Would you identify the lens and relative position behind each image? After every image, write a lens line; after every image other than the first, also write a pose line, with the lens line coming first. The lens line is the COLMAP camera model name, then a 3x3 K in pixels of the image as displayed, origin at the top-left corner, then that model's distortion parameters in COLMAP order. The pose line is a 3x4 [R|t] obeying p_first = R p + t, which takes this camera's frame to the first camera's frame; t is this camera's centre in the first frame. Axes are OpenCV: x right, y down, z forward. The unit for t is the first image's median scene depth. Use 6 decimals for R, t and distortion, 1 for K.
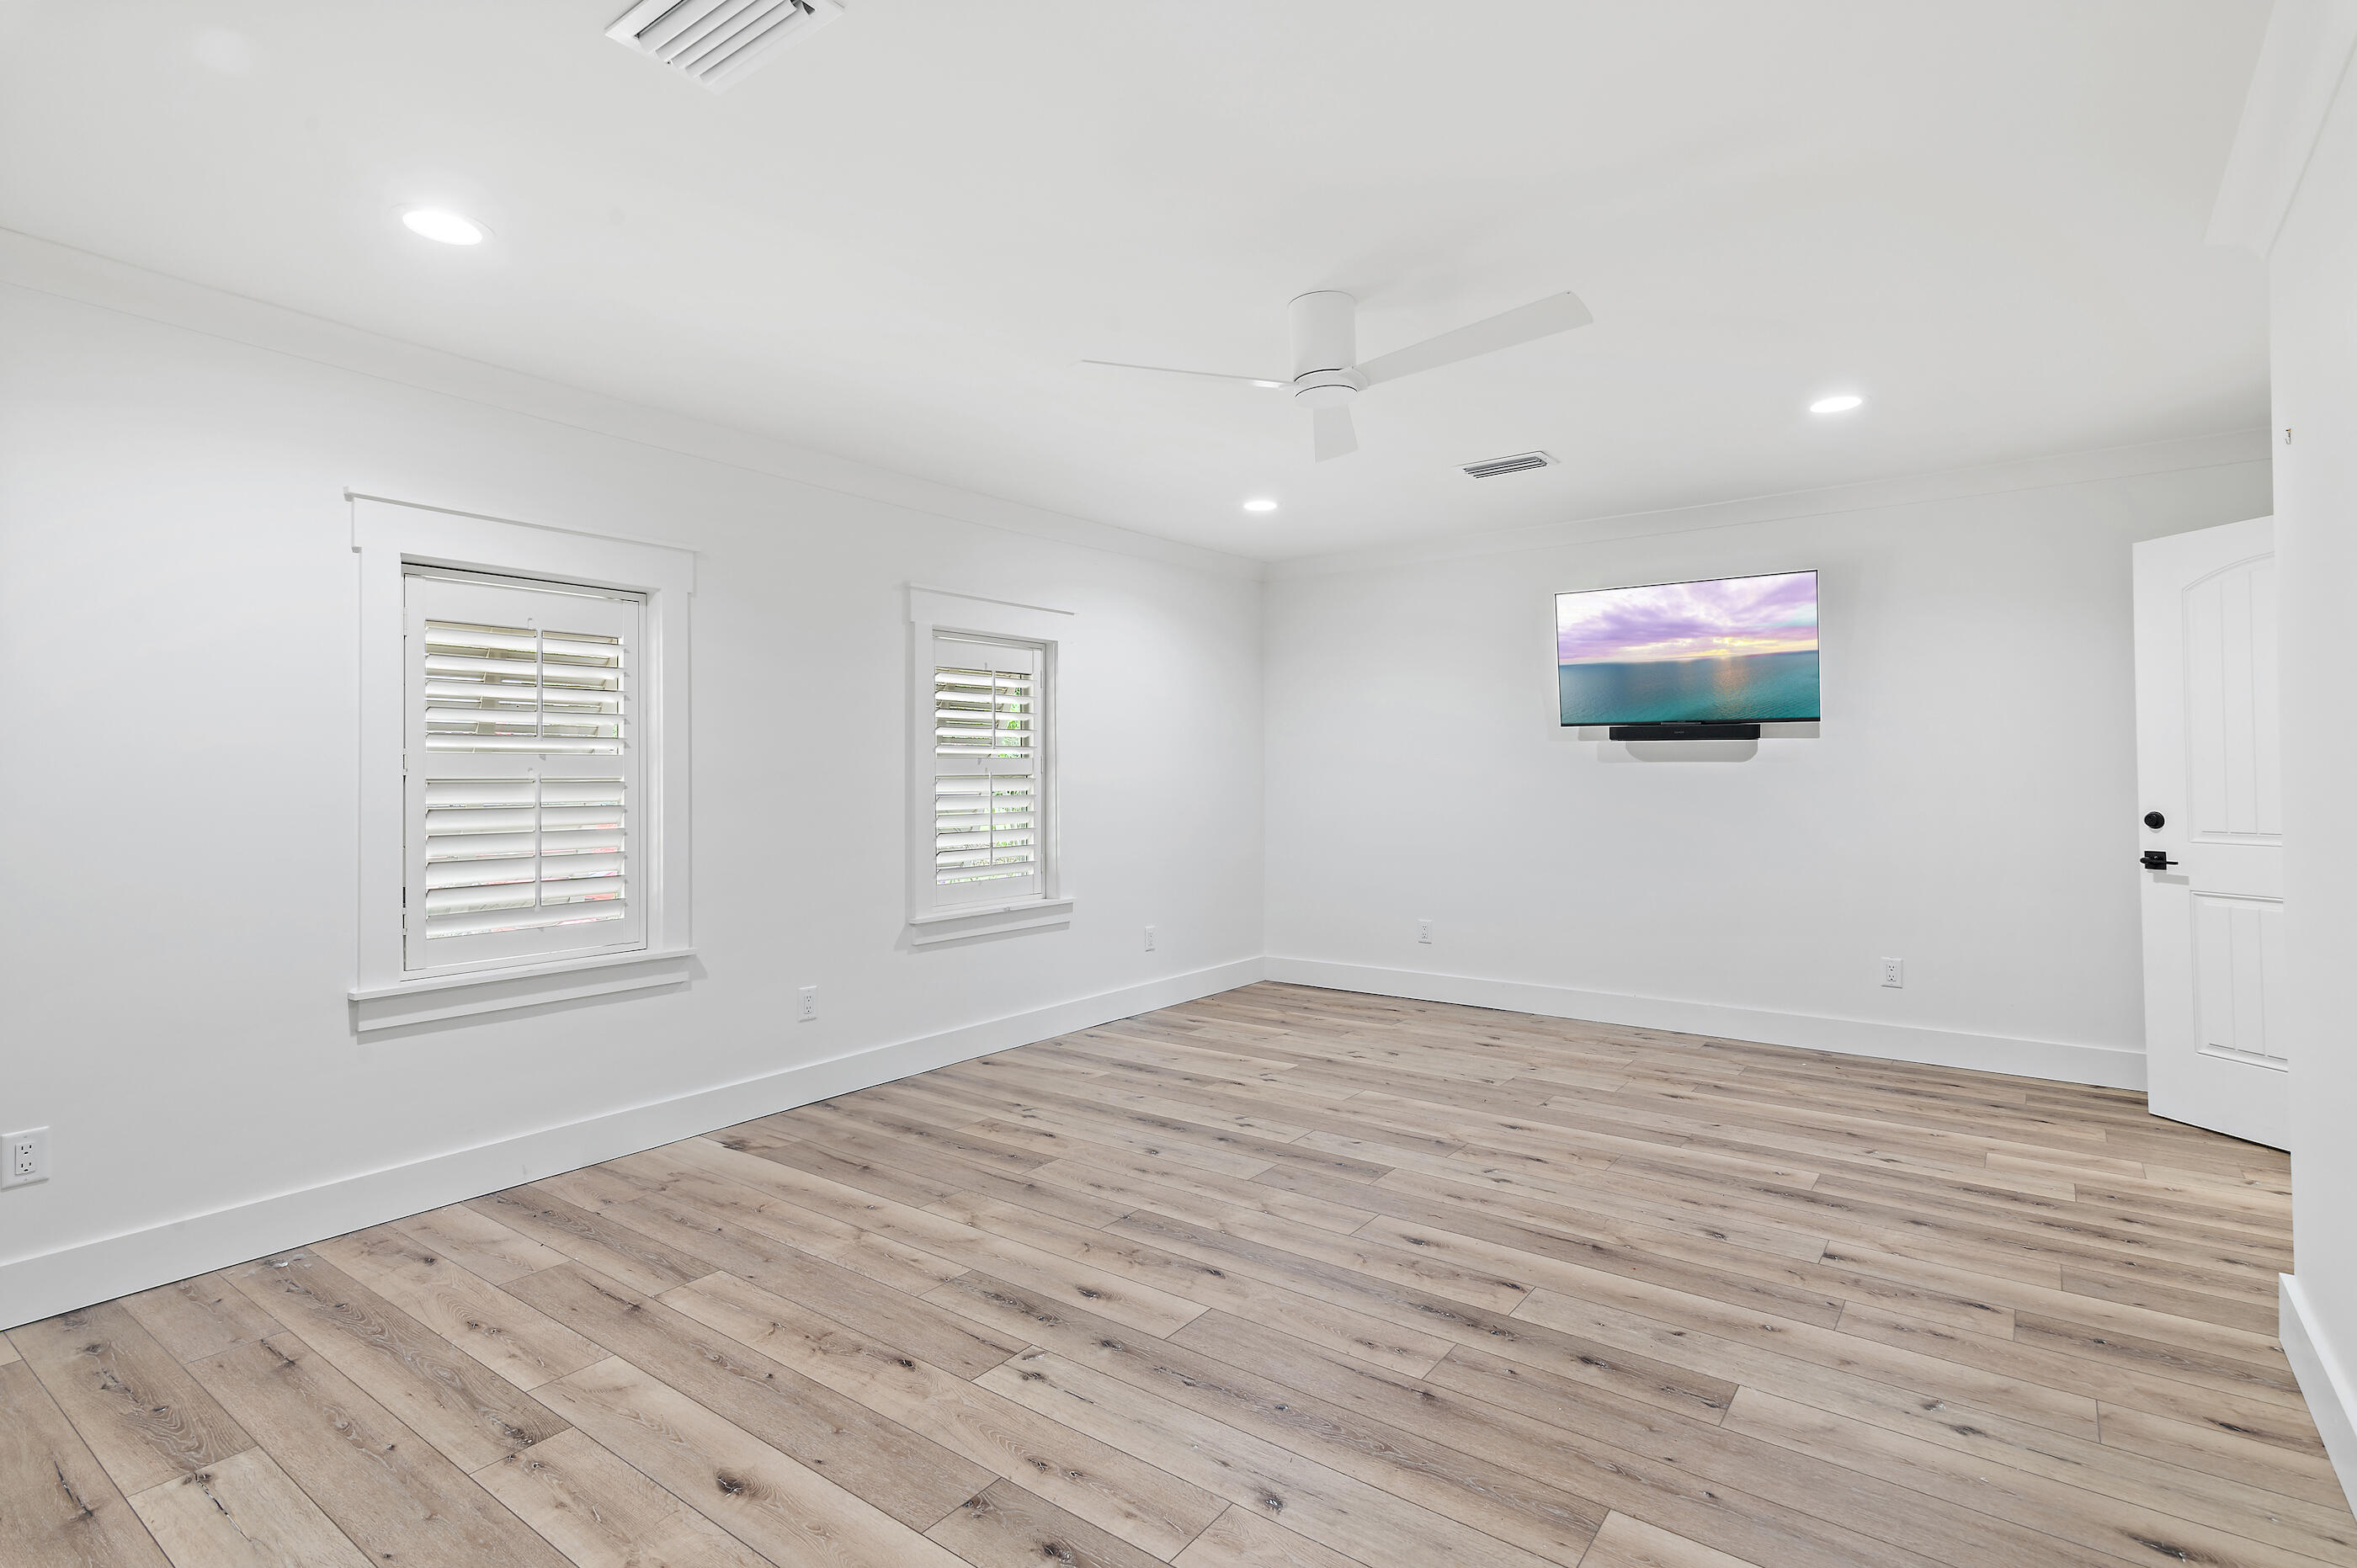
lens RADIAL K [[1147.2, 0, 1173.2], [0, 1147.2, 772.1], [0, 0, 1]] dist [0.017391, 0.000541]
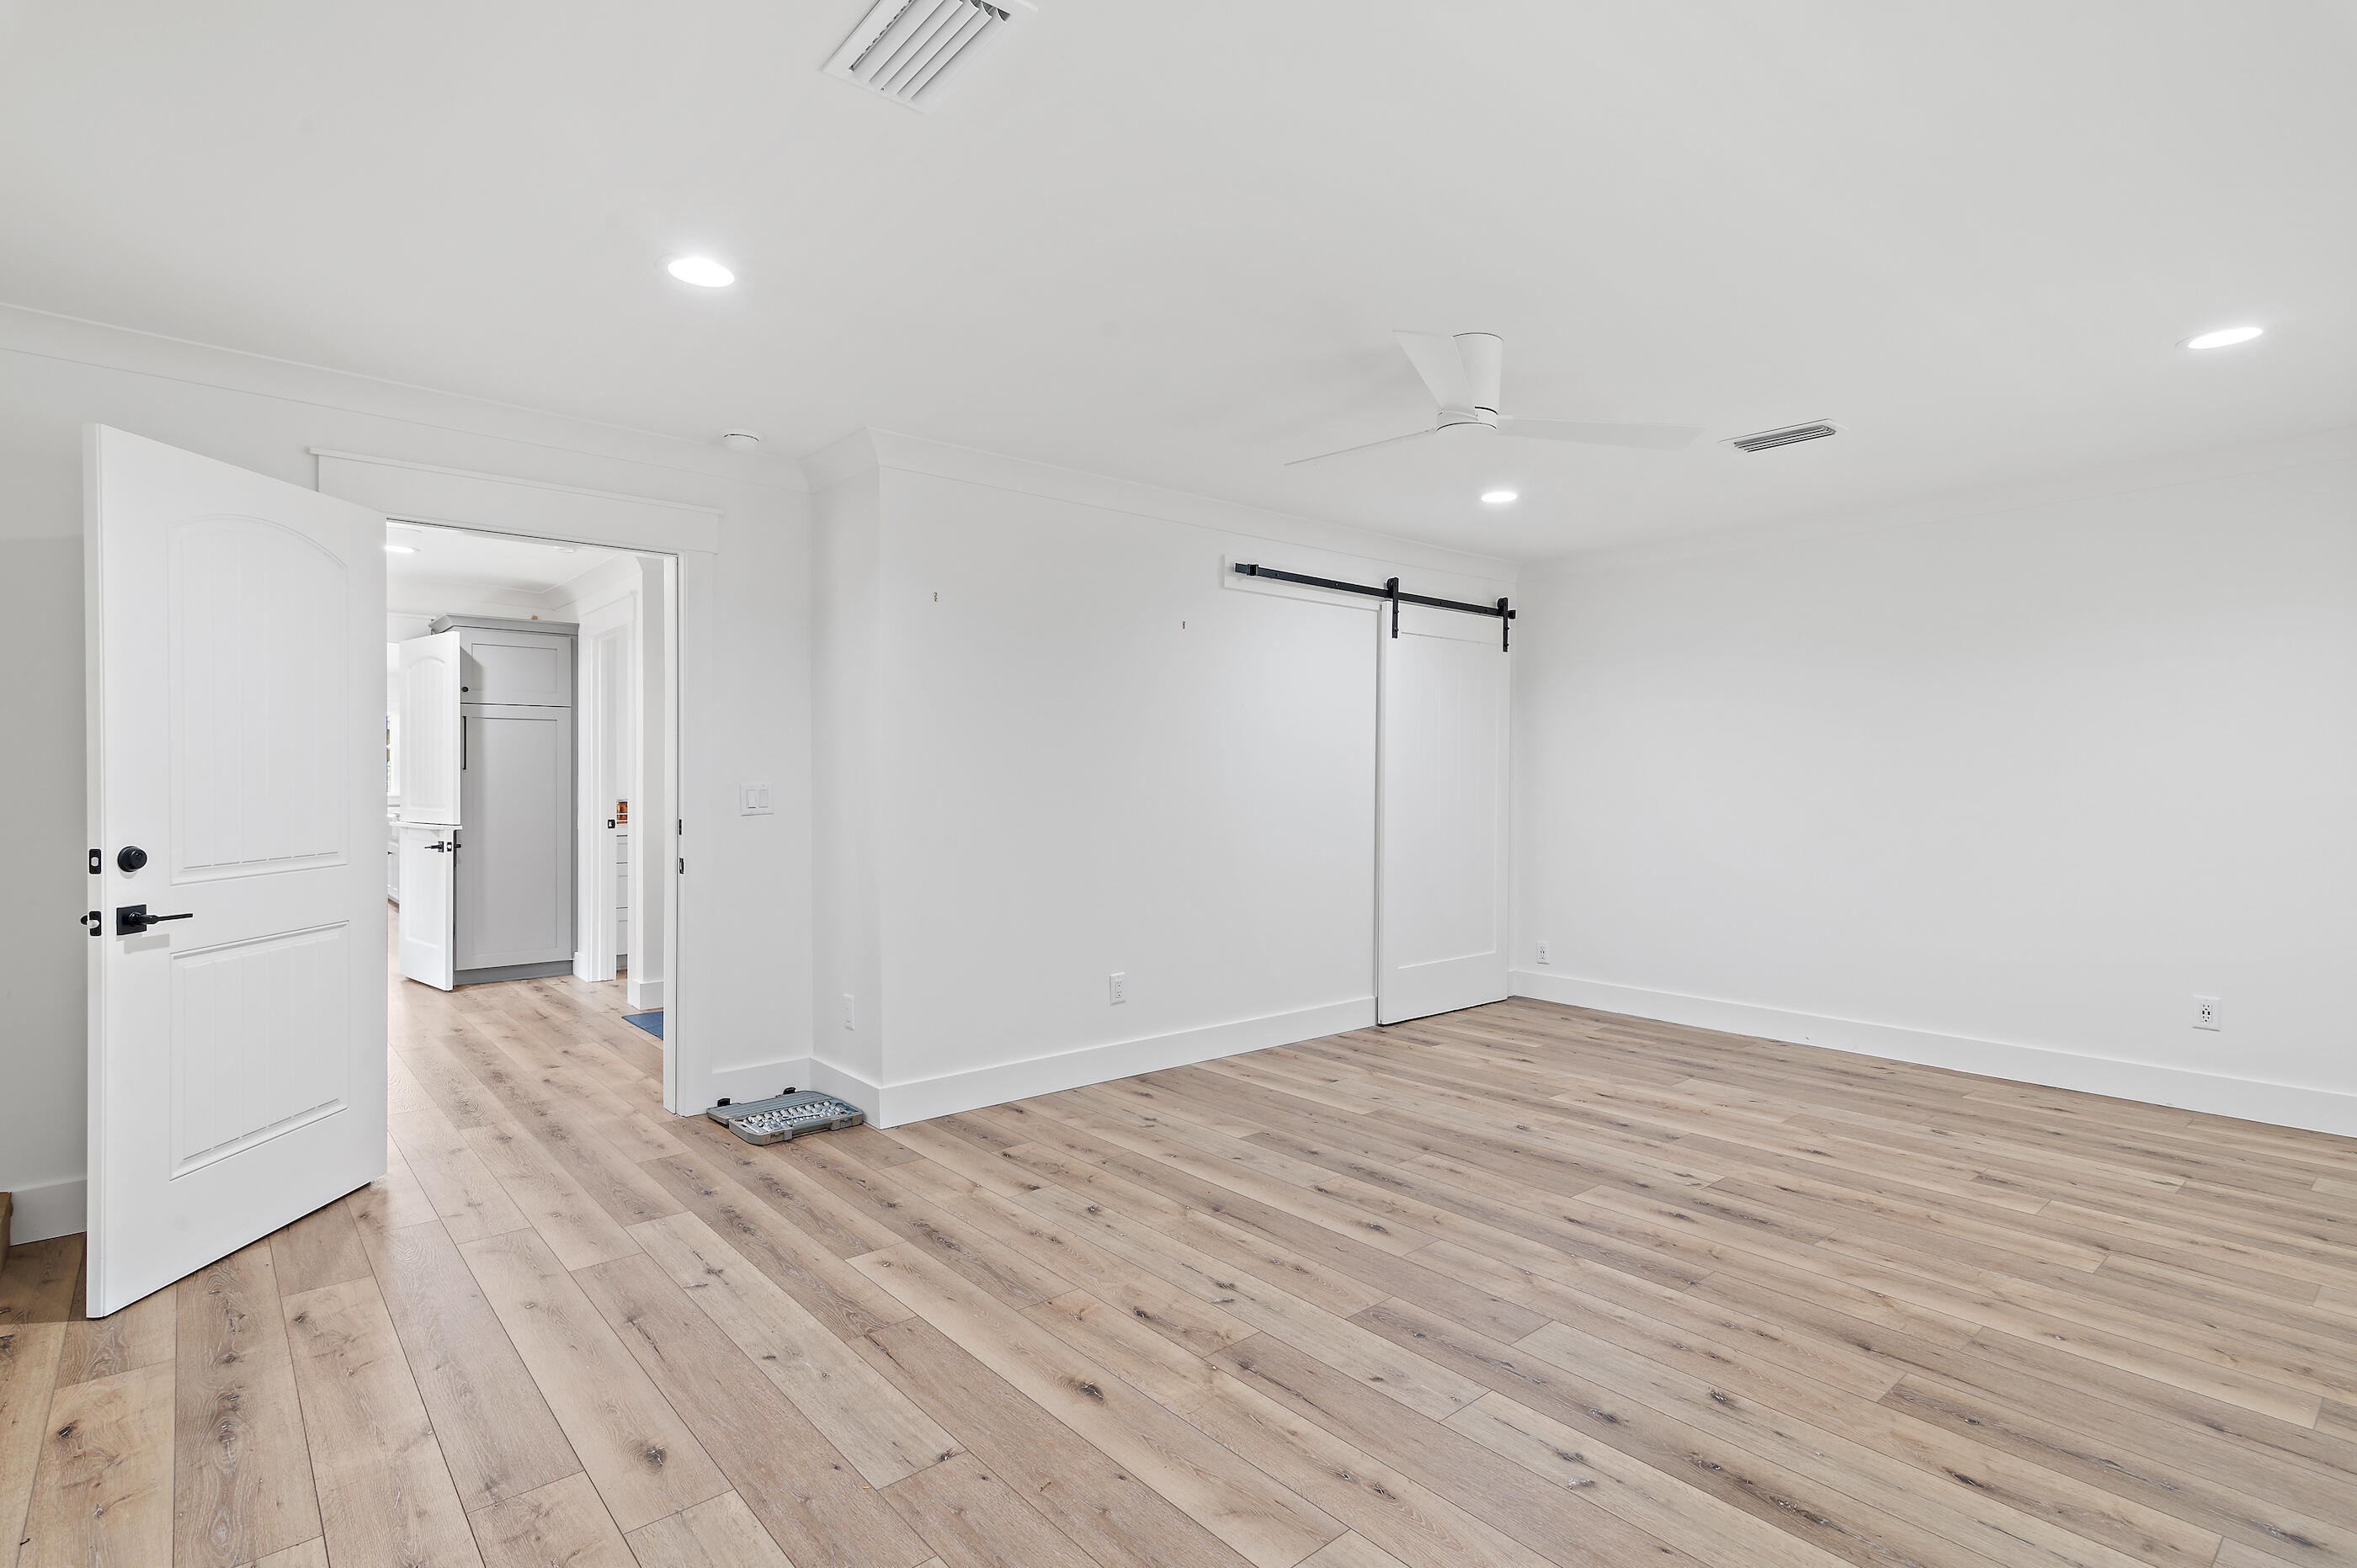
lens RADIAL K [[1147.2, 0, 1179.9], [0, 1147.2, 782.3], [0, 0, 1]] dist [0.017391, 0.000541]
pose [[-0.978815, 0.002213, 0.204735, 0.164697], [0.003190, 0.999985, 0.004440, -0.003995], [-0.204723, 0.004999, -0.978807, 1.978504]]
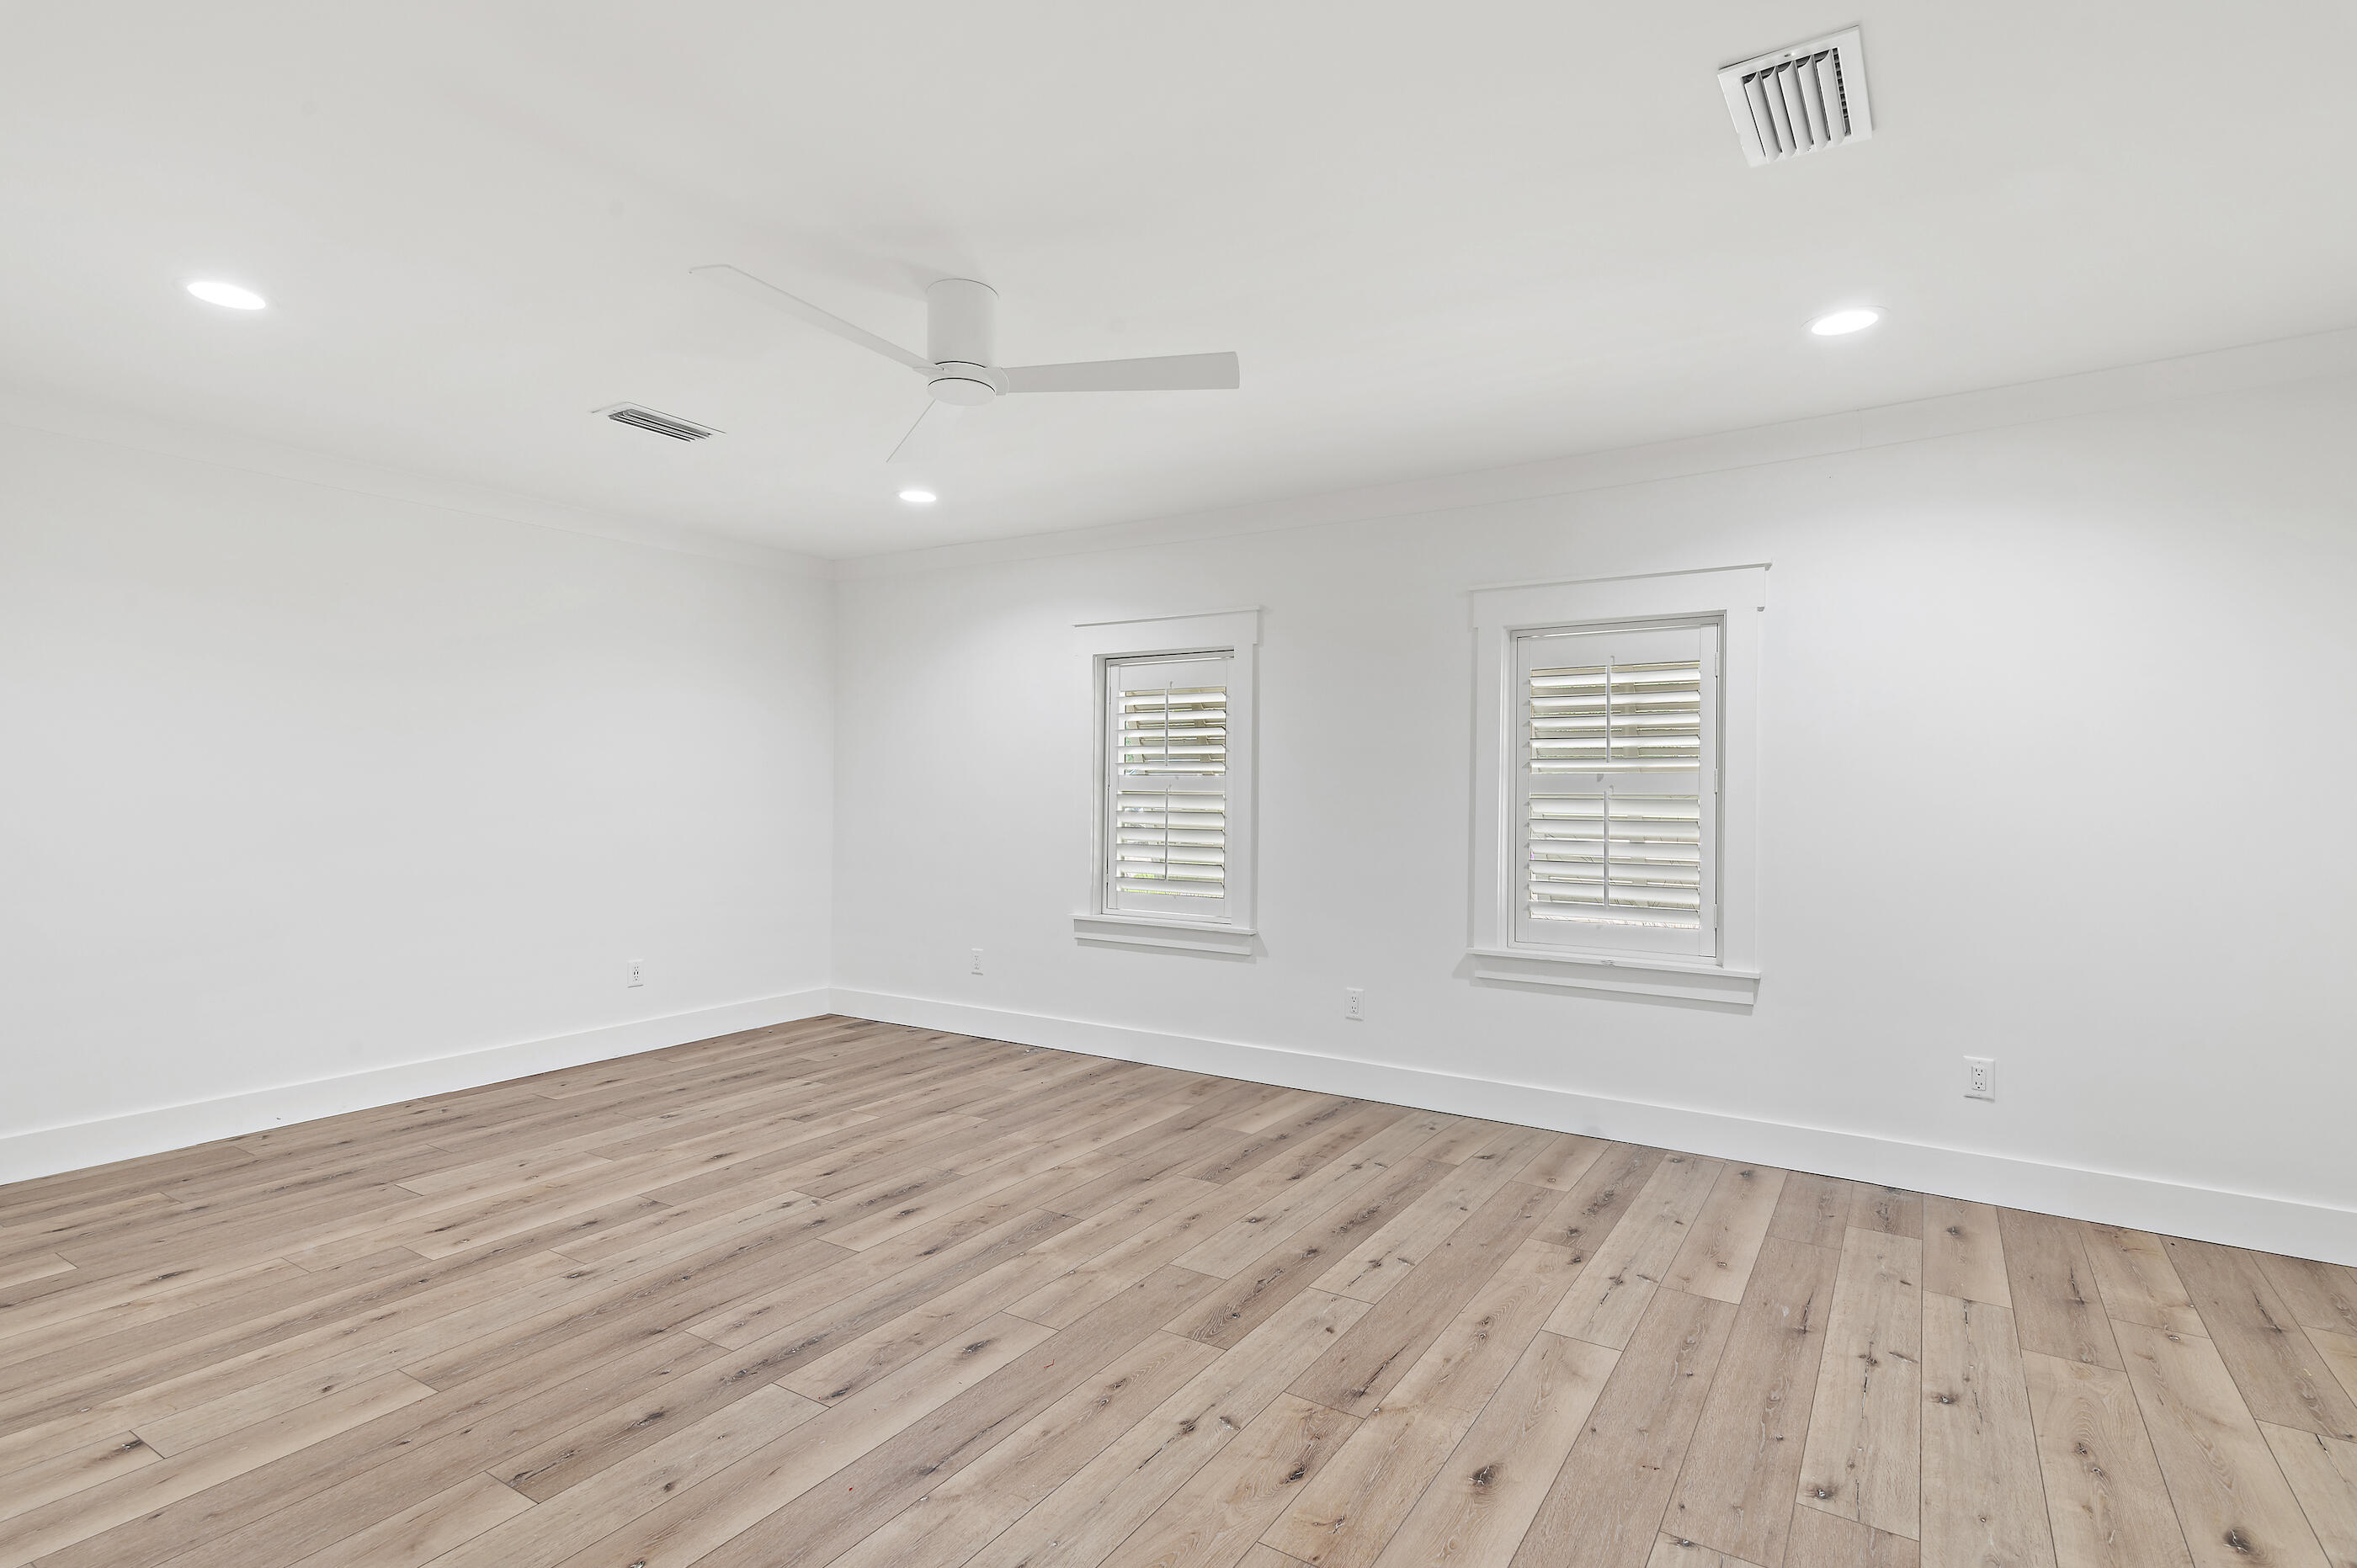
lens RADIAL K [[1147.2, 0, 1179.7], [0, 1147.2, 785.6], [0, 0, 1]] dist [0.017391, 0.000541]
pose [[0.074826, 0.003804, -0.997189, 1.022205], [-0.006146, 0.999975, 0.003354, -0.008253], [0.997178, 0.005878, 0.074848, 1.039548]]
